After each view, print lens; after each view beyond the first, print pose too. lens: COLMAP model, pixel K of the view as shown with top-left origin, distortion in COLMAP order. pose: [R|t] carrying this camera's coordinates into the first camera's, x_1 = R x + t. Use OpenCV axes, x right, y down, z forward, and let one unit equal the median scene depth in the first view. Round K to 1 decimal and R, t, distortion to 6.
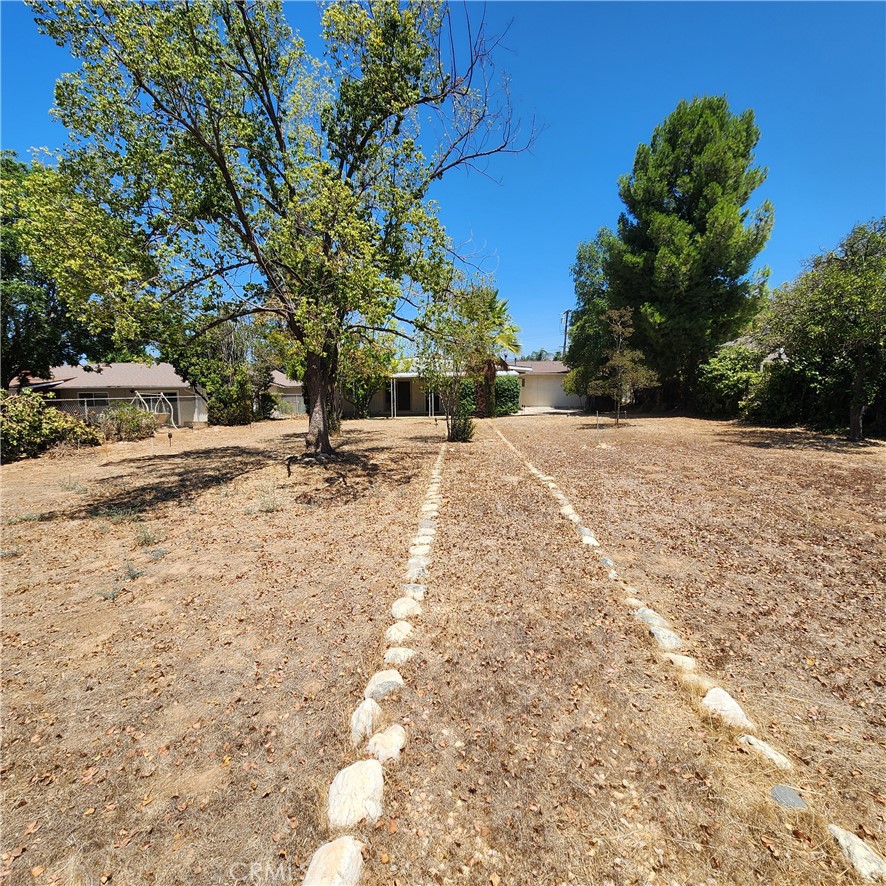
lens RADIAL K [[487.0, 0, 442.1], [0, 487.0, 443.2], [0, 0, 1]] dist [0.000427, 0.001907]
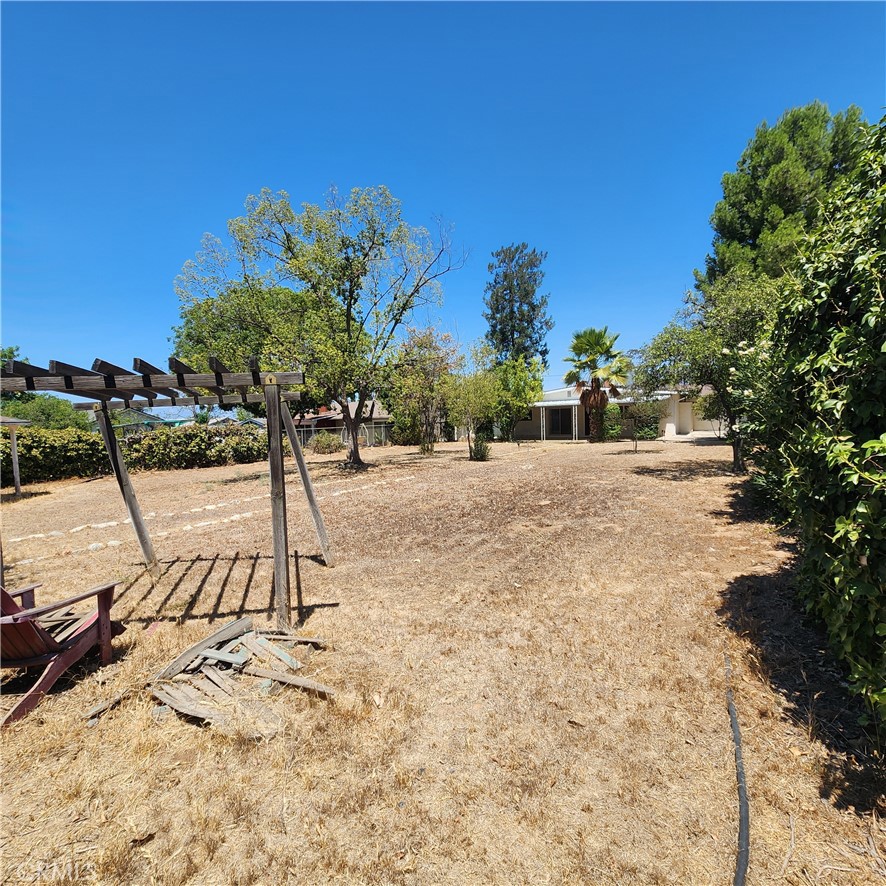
lens RADIAL K [[487.0, 0, 442.1], [0, 487.0, 443.2], [0, 0, 1]] dist [0.000427, 0.001907]
pose [[0.841283, 0.012772, -0.540443, 0.363719], [-0.035676, 0.998853, -0.031931, -0.002231], [0.539416, 0.046144, 0.840774, -0.100208]]
